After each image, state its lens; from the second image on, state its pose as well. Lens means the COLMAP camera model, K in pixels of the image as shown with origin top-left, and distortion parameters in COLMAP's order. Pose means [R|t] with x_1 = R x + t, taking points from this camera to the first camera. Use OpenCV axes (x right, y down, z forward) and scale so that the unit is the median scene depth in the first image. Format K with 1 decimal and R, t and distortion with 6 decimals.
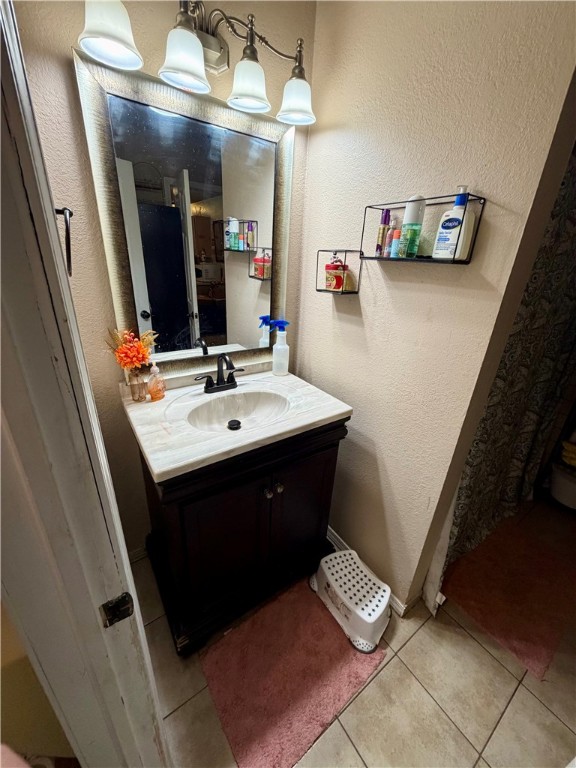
lens RADIAL K [[308.2, 0, 290.5], [0, 308.2, 383.4], [0, 0, 1]] dist [0.001420, 0.000495]
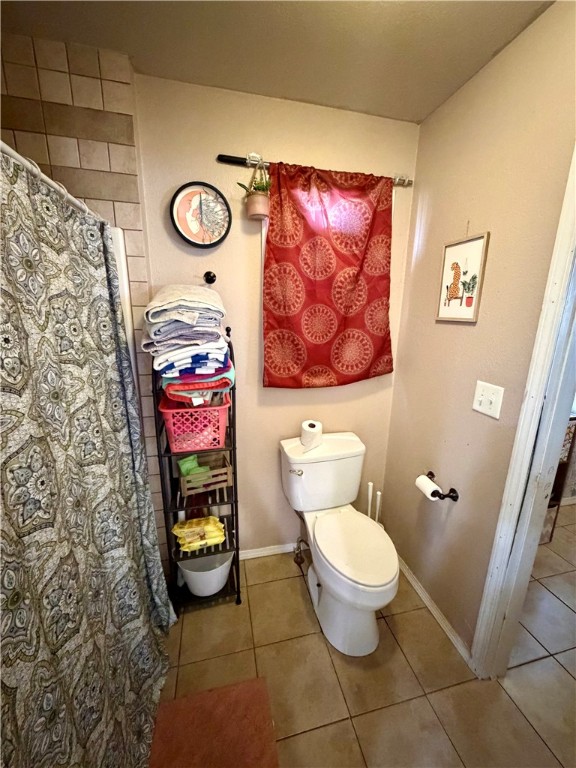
lens RADIAL K [[308.2, 0, 290.9], [0, 308.2, 383.6], [0, 0, 1]] dist [0.001420, 0.000495]
pose [[0.365206, -0.261191, 0.893535, 0.572745], [0.365909, 0.922855, 0.120207, -0.184195], [-0.856000, 0.283052, 0.432604, 0.453200]]
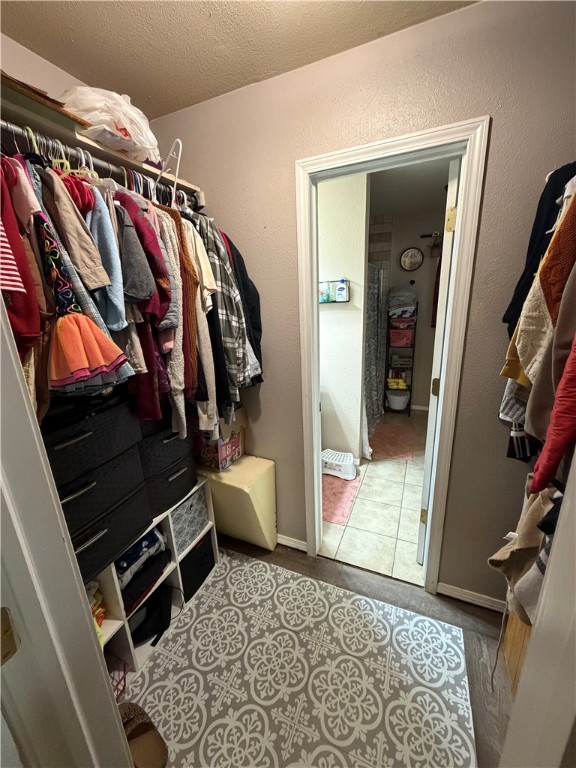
lens RADIAL K [[308.2, 0, 288.4], [0, 308.2, 385.7], [0, 0, 1]] dist [0.001420, 0.000495]
pose [[0.857095, -0.225048, 0.463402, -0.902254], [0.279943, 0.958594, -0.052240, 0.220819], [-0.432458, 0.174501, 0.884607, -0.732566]]
